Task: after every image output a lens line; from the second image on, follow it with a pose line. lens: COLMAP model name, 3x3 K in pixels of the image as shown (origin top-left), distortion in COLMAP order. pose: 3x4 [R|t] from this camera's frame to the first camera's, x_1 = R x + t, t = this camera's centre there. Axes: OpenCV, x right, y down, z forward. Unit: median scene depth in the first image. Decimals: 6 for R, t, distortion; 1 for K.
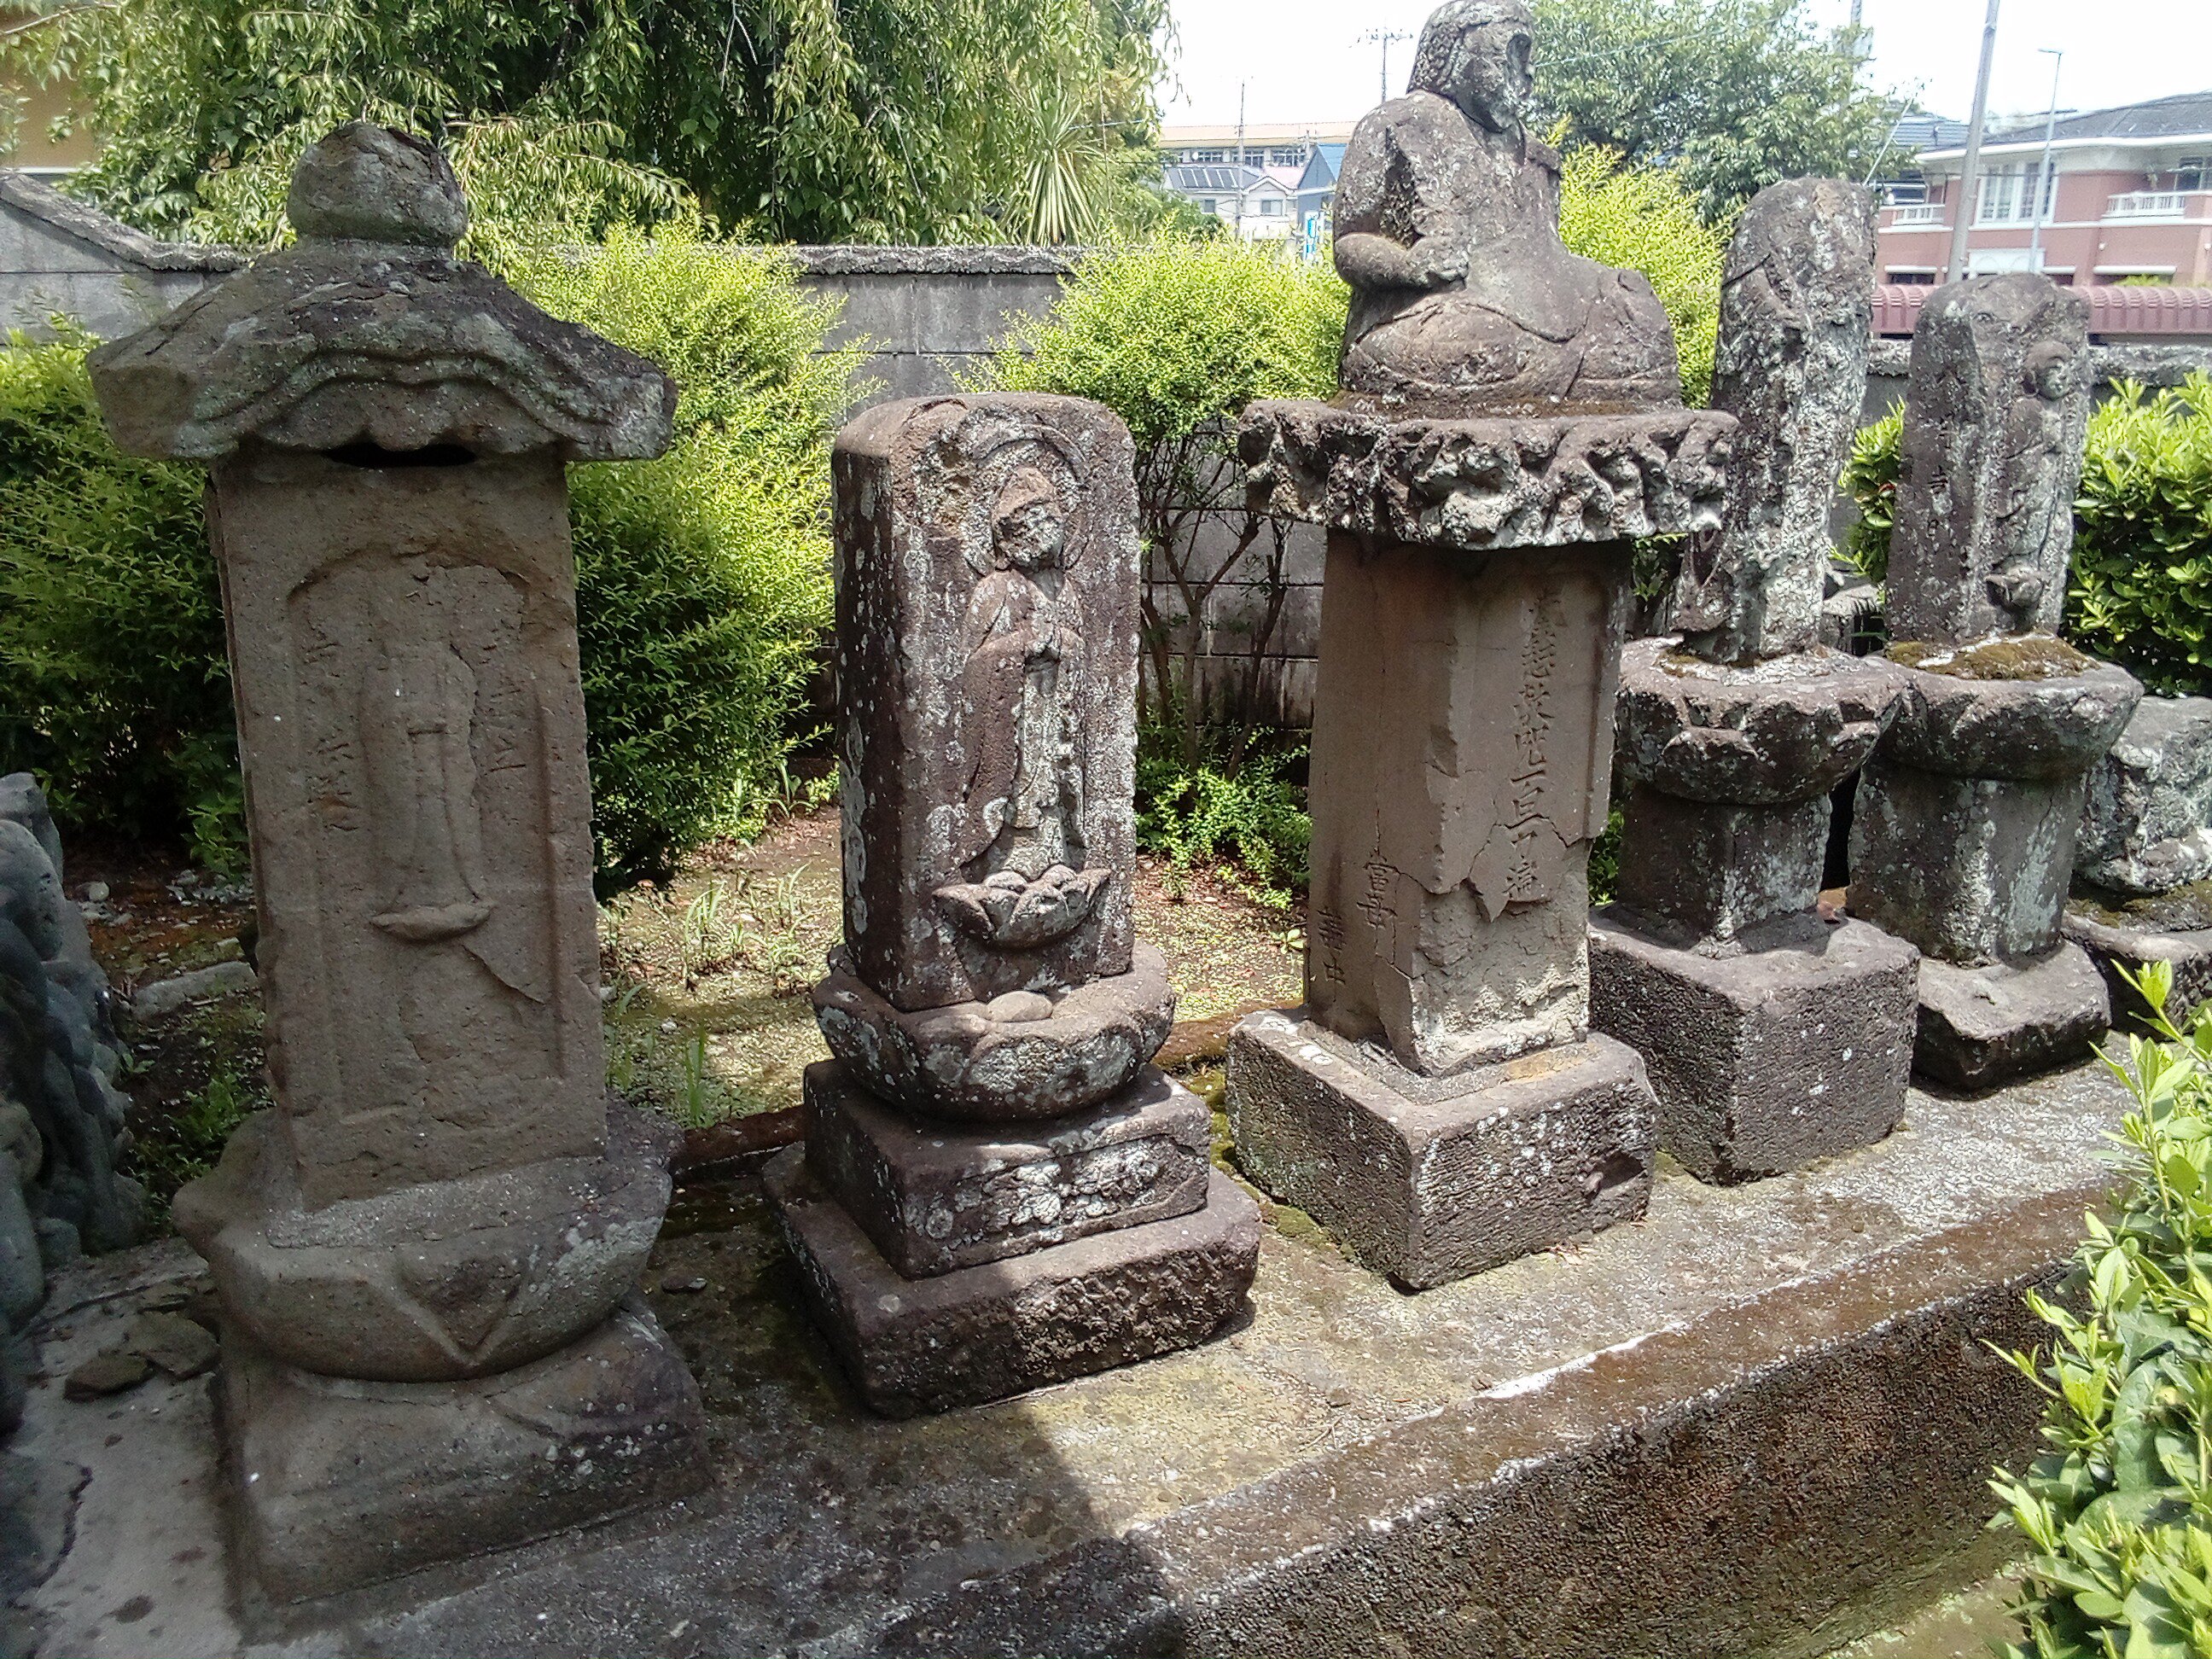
lens RADIAL K [[1843.3, 0, 1107.6], [0, 1843.3, 829.4], [0, 0, 1]] dist [0.060121, -0.097764]
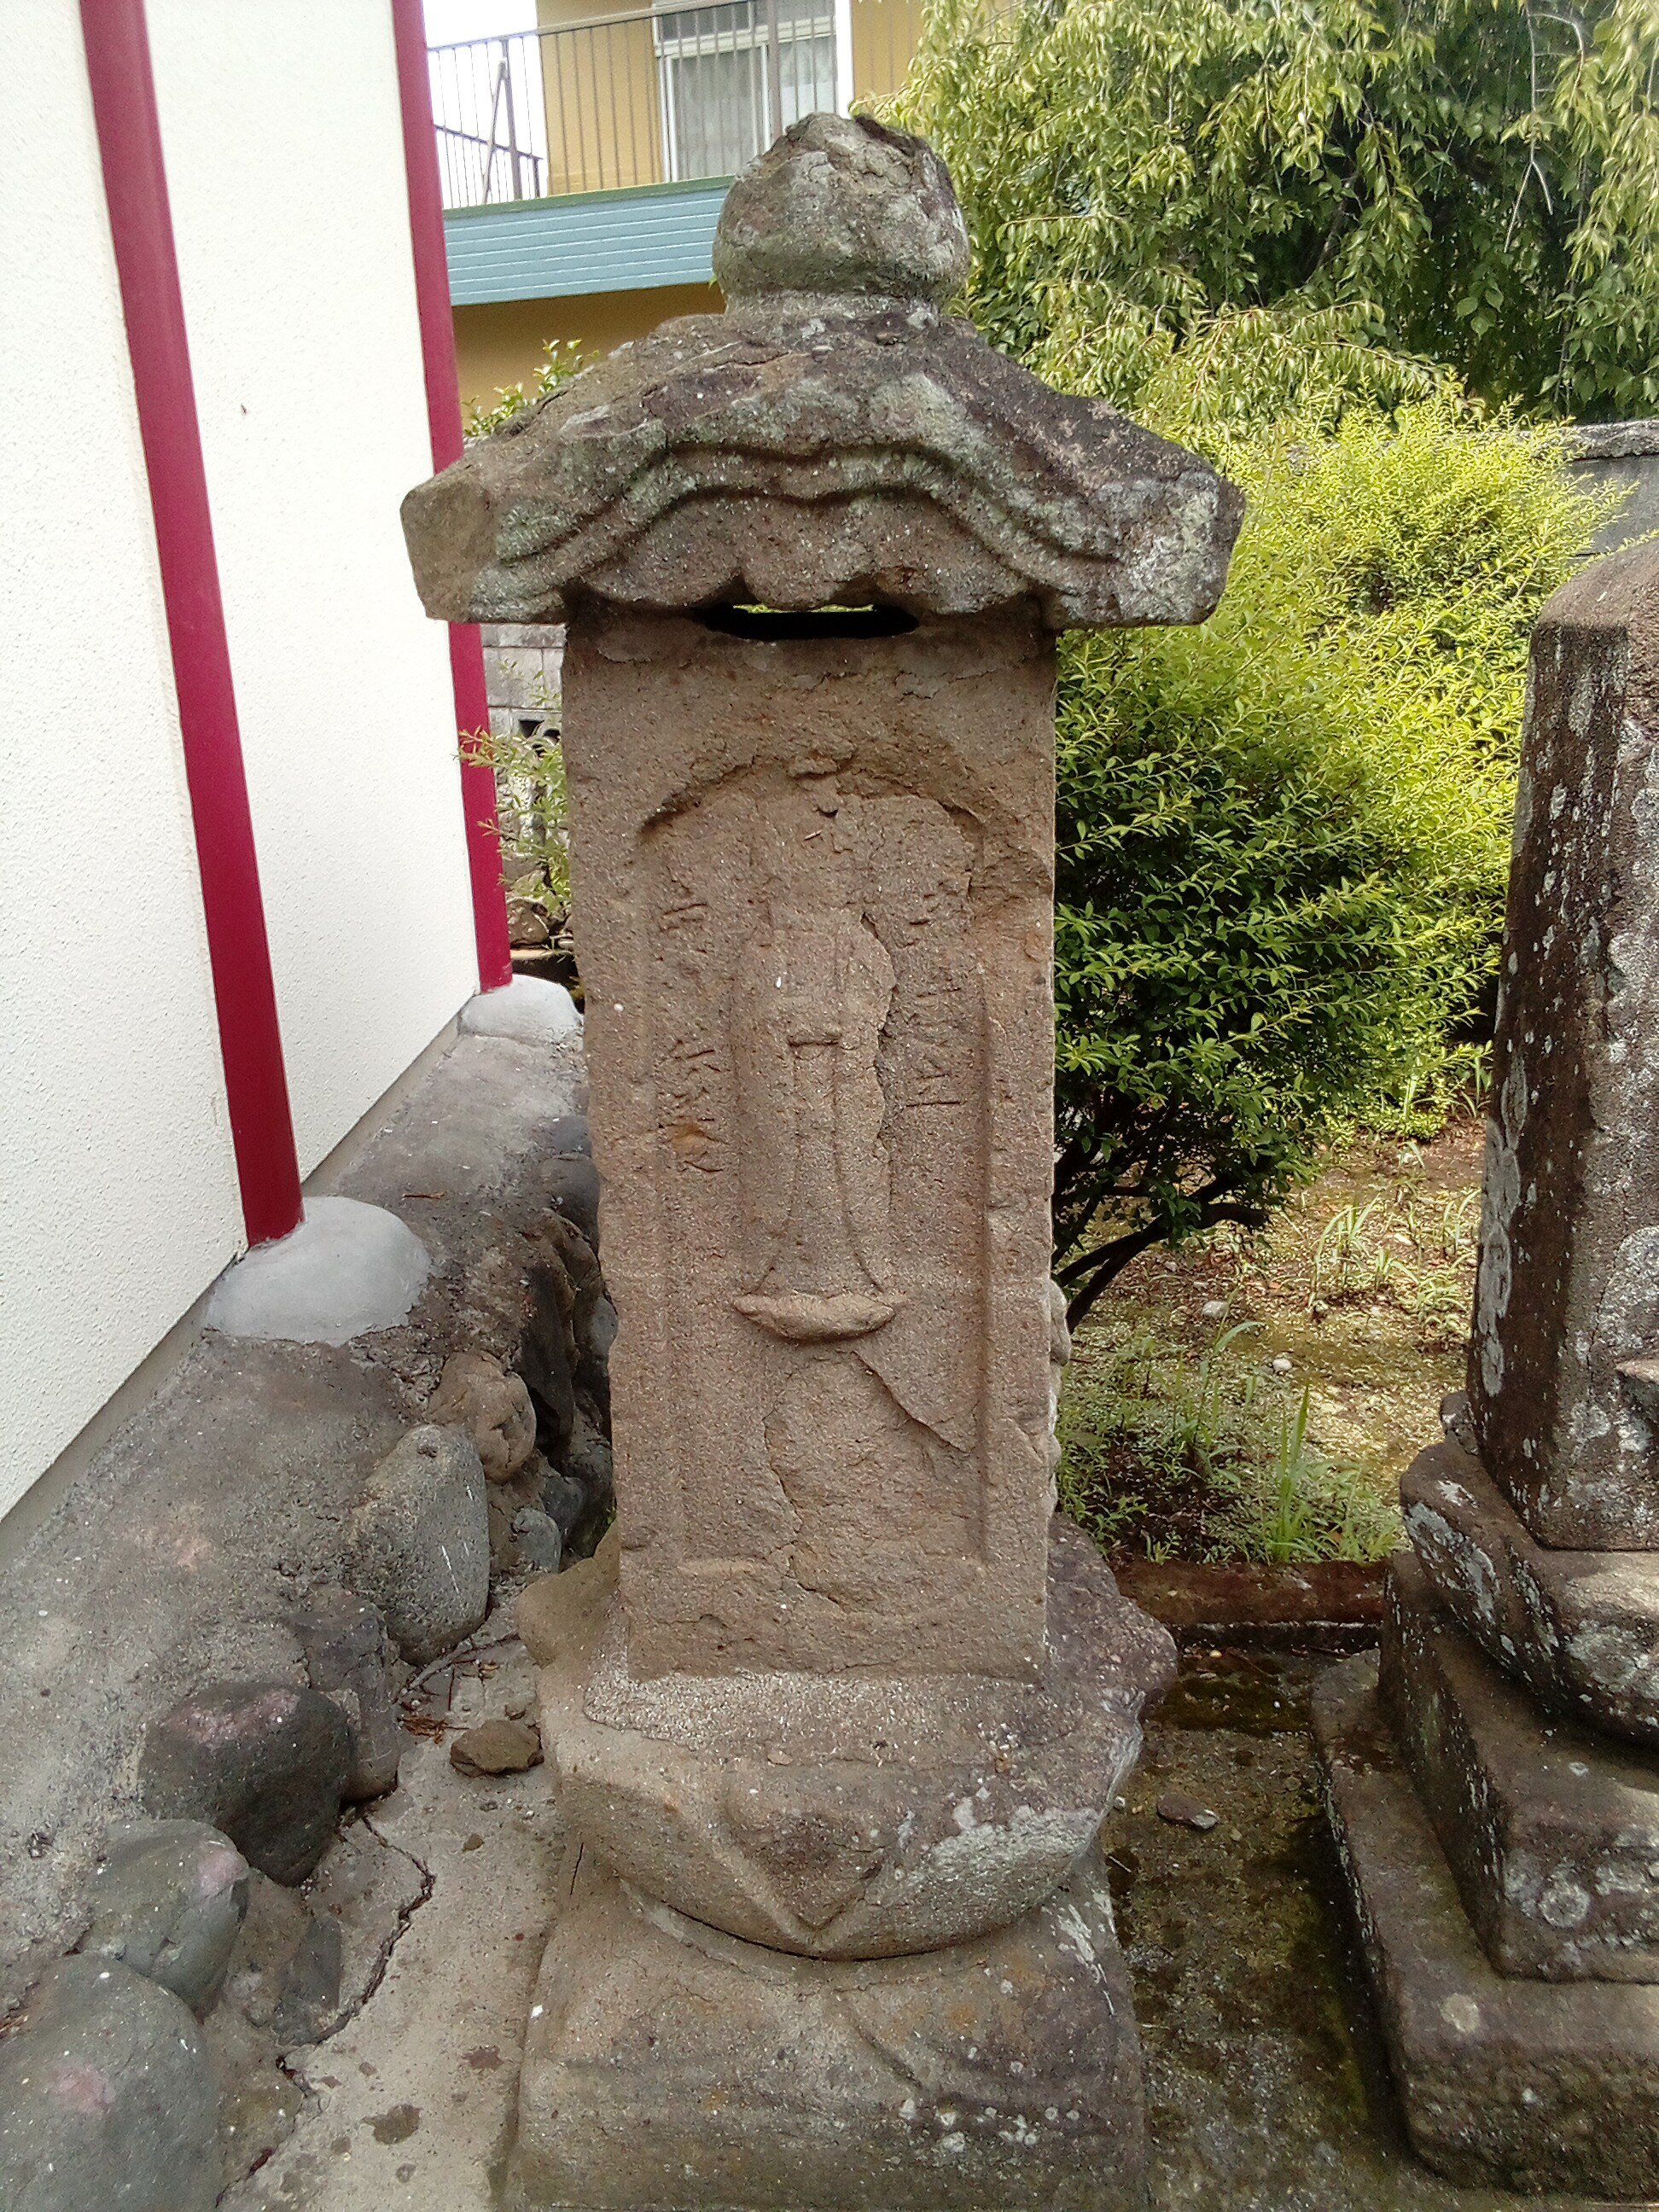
lens RADIAL K [[1843.3, 0, 831.0], [0, 1843.3, 1108.5], [0, 0, 1]] dist [0.060121, -0.097764]
pose [[0.861094, 0.114196, -0.495455, -0.026632], [-0.105196, 0.993381, 0.046132, -0.050634], [0.497444, 0.012396, 0.867408, 0.360606]]
